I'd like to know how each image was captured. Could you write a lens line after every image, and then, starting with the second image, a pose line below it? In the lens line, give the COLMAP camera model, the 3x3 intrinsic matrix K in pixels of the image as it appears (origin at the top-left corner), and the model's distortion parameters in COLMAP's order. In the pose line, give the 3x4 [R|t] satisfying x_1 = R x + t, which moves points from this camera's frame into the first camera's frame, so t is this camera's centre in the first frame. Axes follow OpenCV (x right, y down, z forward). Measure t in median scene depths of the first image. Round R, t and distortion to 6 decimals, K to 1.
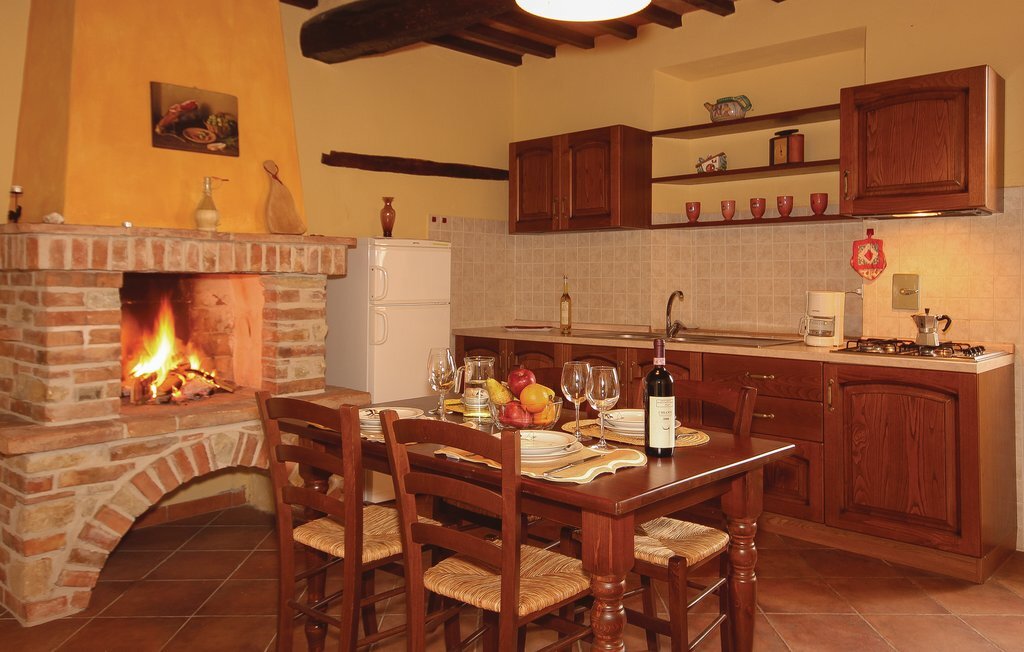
lens RADIAL K [[817.7, 0, 512.3], [0, 817.7, 255.2], [0, 0, 1]] dist [0.055320, 0.000609]
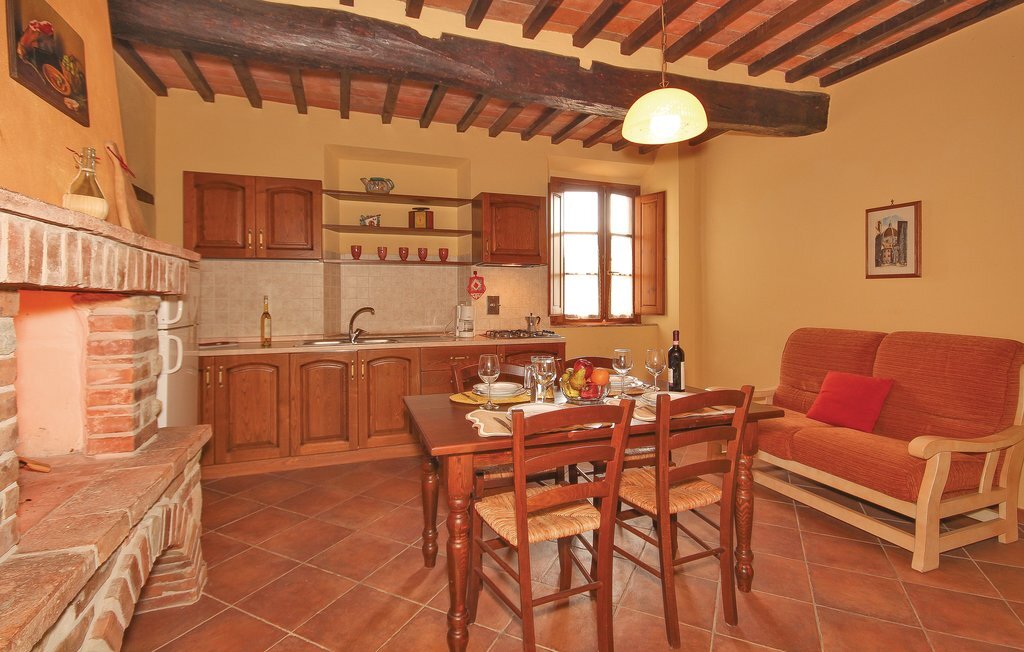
lens RADIAL K [[485.8, 0, 513.1], [0, 485.8, 301.9], [0, 0, 1]] dist [0.001989, -0.000027]
pose [[0.451898, -0.010135, 0.892012, -0.442182], [-0.020458, 0.999555, 0.021721, 0.010297], [-0.891835, -0.028064, 0.451489, 0.397559]]
